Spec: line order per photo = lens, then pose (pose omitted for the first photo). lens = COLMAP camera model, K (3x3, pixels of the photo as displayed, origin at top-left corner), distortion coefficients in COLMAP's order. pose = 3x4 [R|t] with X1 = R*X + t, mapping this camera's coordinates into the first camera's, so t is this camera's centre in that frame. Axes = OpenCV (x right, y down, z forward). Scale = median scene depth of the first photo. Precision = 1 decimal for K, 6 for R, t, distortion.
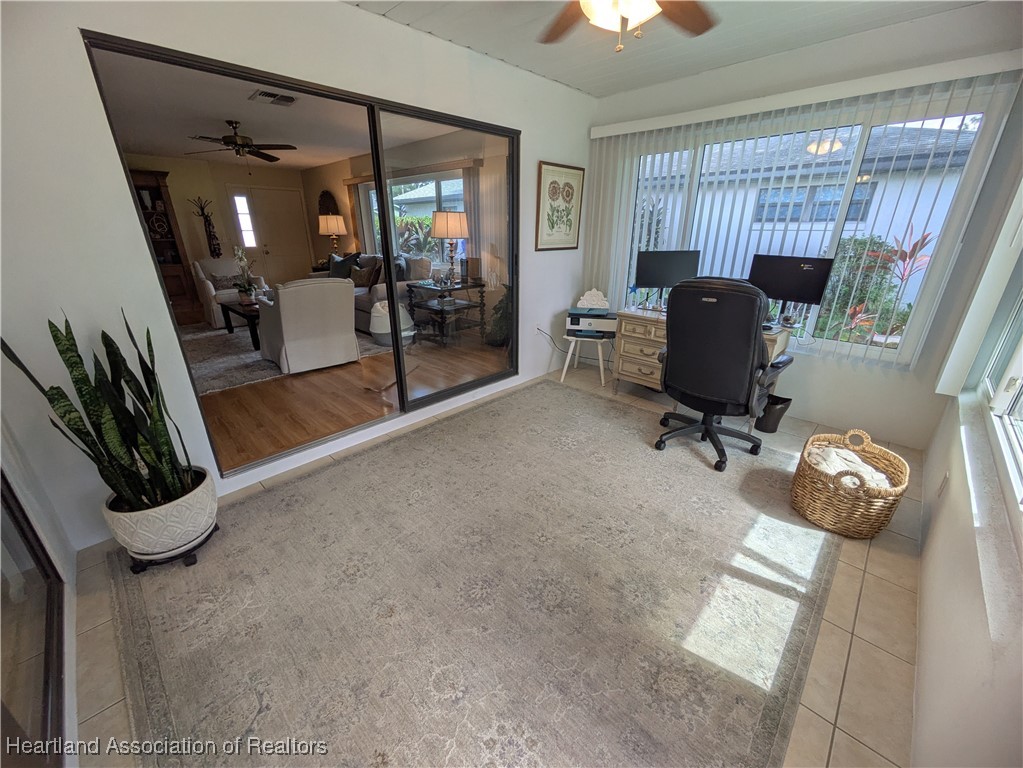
lens RADIAL K [[404.4, 0, 511.5], [0, 404.4, 384.0], [0, 0, 1]] dist [0.001587, 0.000143]
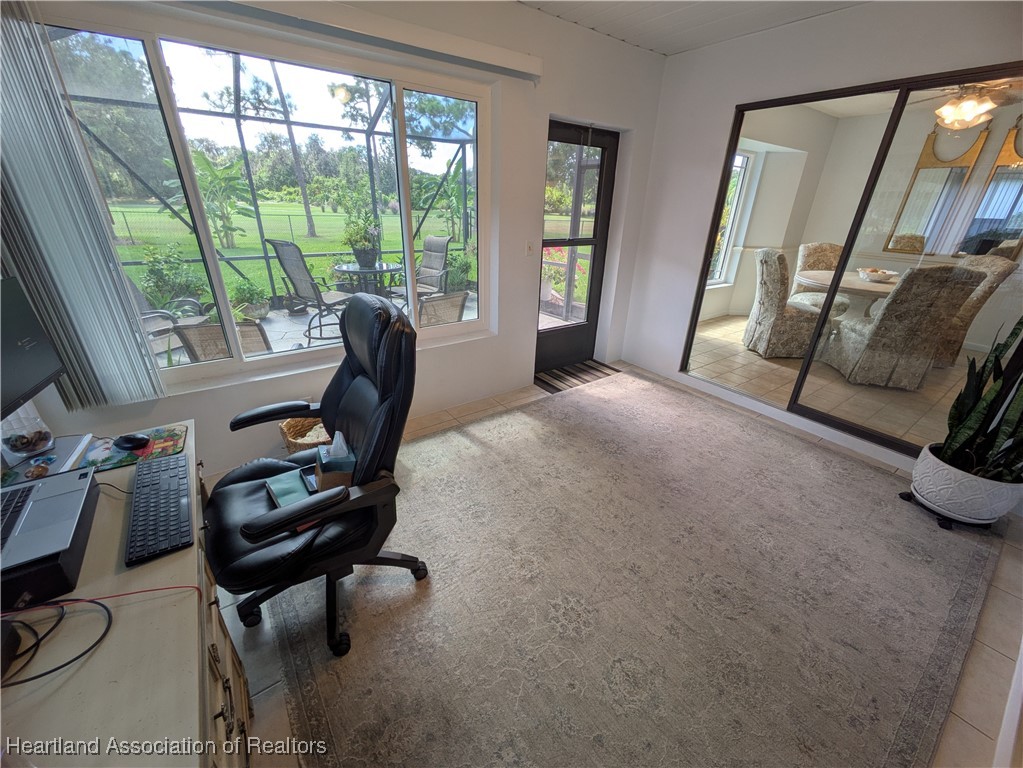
lens RADIAL K [[409.8, 0, 511.5], [0, 409.8, 384.0], [0, 0, 1]] dist [0.000056, -0.000136]
pose [[-0.984801, -0.091921, 0.147370, 0.173425], [0.039986, 0.705699, 0.707382, -0.528416], [-0.169022, 0.702523, -0.691298, 1.314796]]
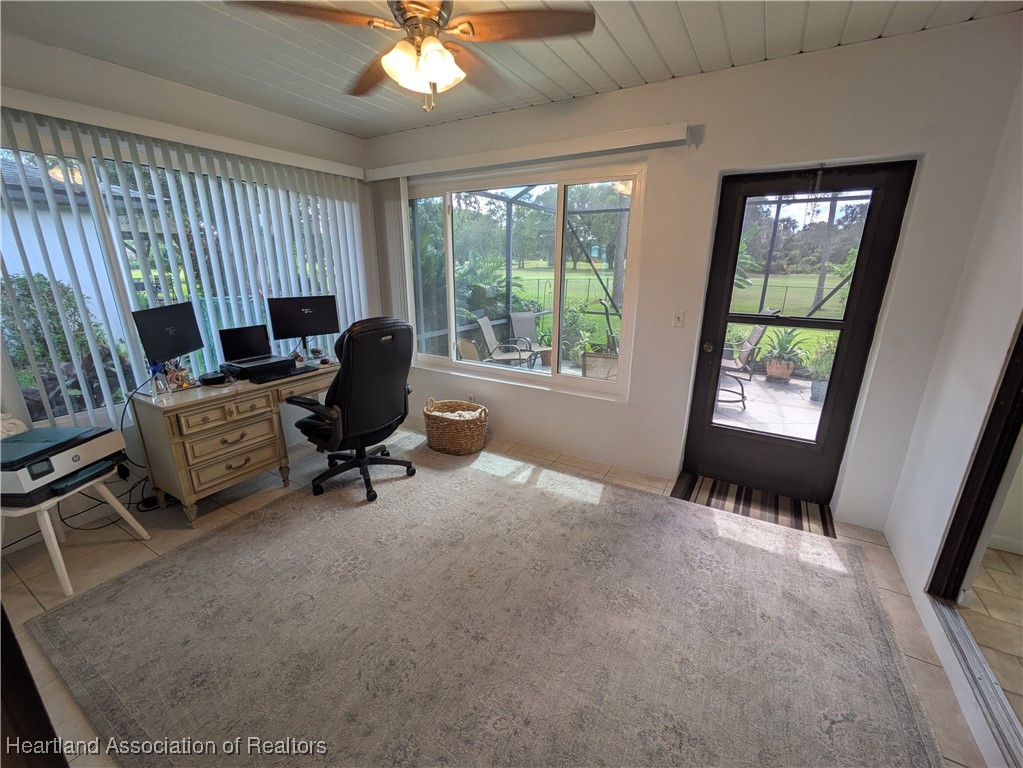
lens RADIAL K [[421.7, 0, 511.5], [0, 421.7, 384.0], [0, 0, 1]] dist [0.002169, 0.000215]
pose [[-0.235143, -0.272198, 0.933068, -0.614128], [0.346925, 0.873246, 0.342175, -0.330299], [-0.907938, 0.404165, -0.110906, 0.770323]]
